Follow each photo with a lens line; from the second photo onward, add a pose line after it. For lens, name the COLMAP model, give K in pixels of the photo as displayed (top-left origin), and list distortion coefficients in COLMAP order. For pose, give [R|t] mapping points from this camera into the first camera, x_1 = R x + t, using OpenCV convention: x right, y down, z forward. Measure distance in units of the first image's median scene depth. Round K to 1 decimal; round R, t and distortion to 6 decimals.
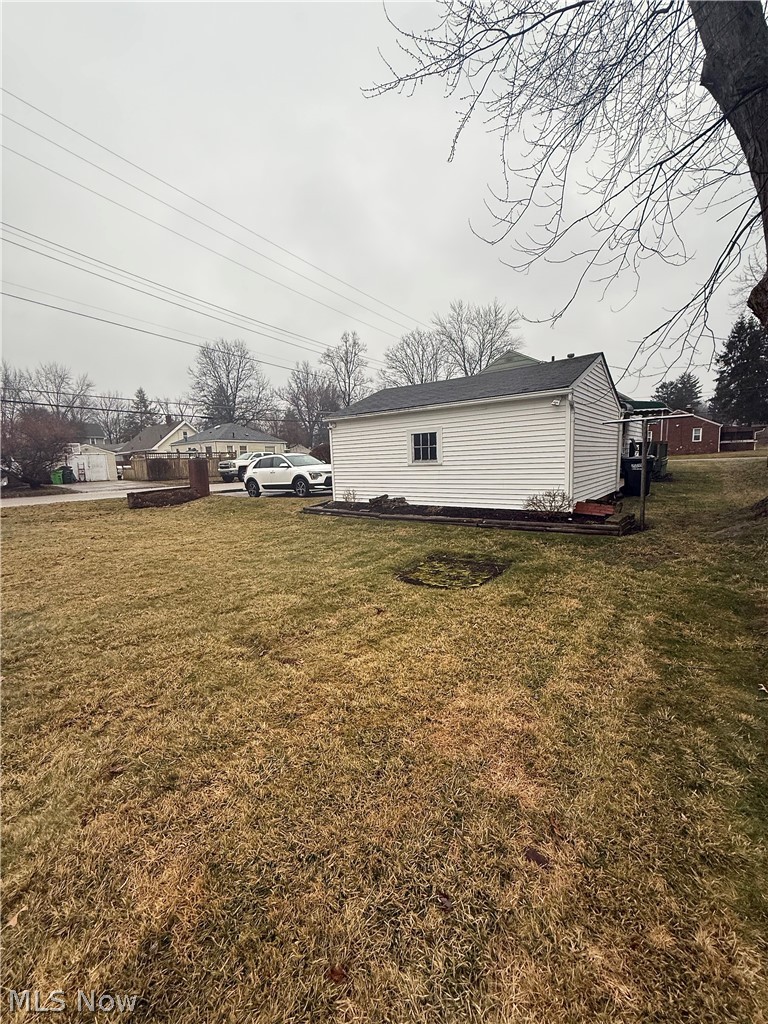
lens RADIAL K [[410.9, 0, 384.0], [0, 410.9, 512.0], [0, 0, 1]] dist [-0.000302, -0.000001]
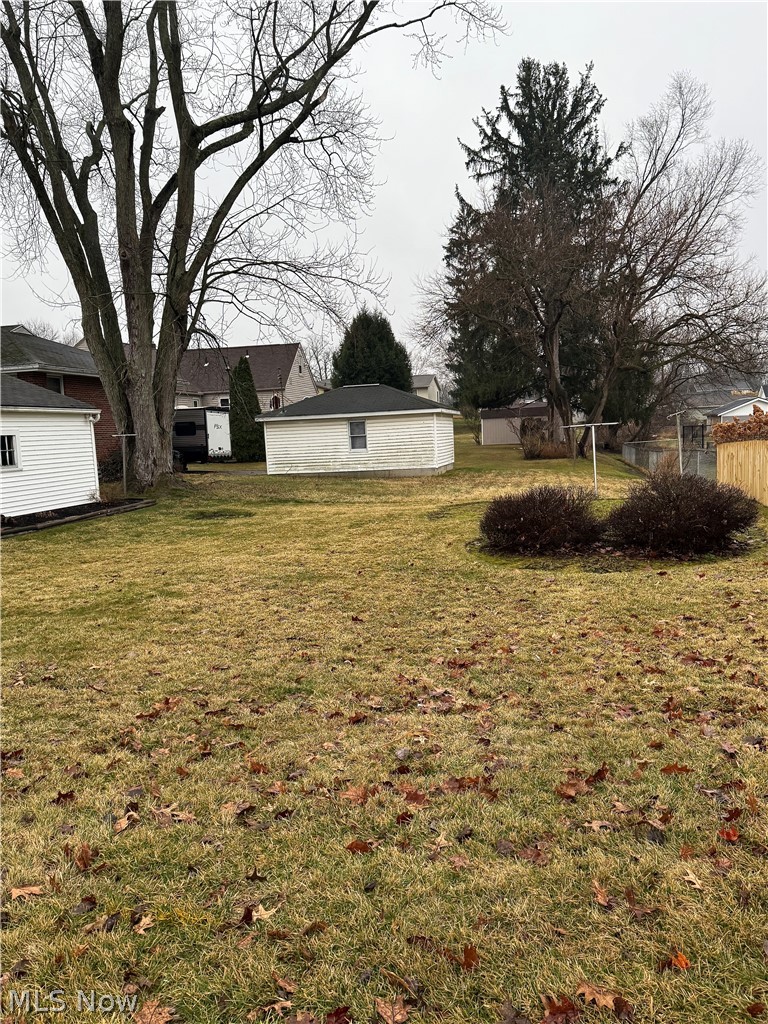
lens RADIAL K [[758.9, 0, 384.0], [0, 758.9, 512.0], [0, 0, 1]] dist [0.004068, -0.003772]
pose [[-0.476598, -0.051054, 0.877637, -1.724683], [0.154388, 0.977936, 0.140729, -0.135798], [-0.865458, 0.202568, -0.458201, 1.085537]]
